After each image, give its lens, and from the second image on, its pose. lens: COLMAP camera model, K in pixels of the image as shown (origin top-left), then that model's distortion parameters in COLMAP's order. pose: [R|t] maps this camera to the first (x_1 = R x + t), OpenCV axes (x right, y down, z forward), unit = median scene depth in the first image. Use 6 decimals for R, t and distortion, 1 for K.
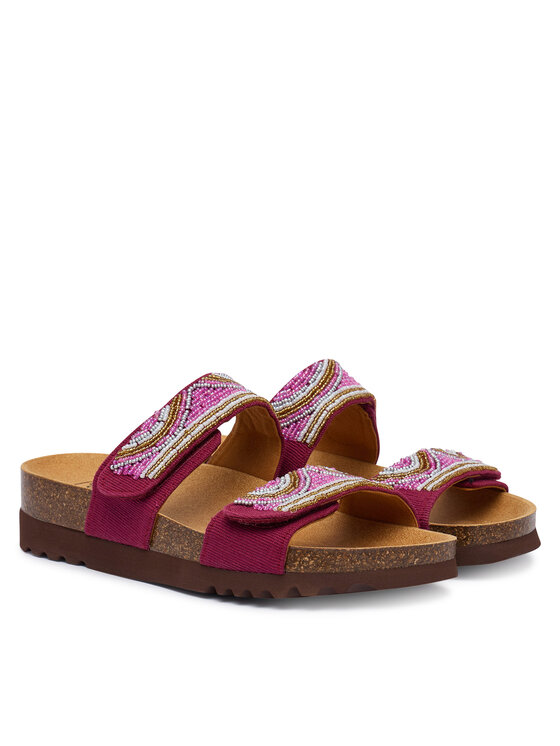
lens RADIAL K [[2002.6, 0, 280.0], [0, 2002.6, 373.0], [0, 0, 1]] dist [0.053828, 0.014025]
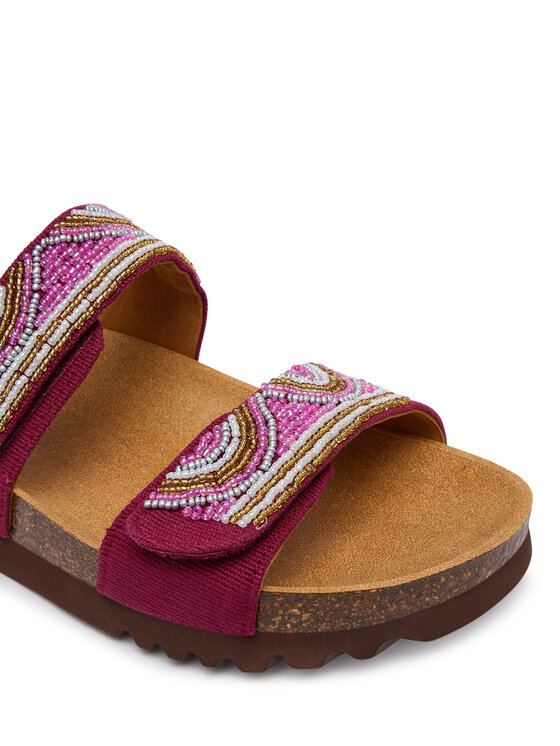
lens RADIAL K [[927.8, 0, 280.0], [0, 927.8, 373.0], [0, 0, 1]] dist [-0.015407, -0.017941]
pose [[0.987517, -0.125253, 0.095511, -0.006185], [0.077965, 0.915558, 0.394558, -0.059806], [-0.136865, -0.382186, 0.913894, 0.755120]]
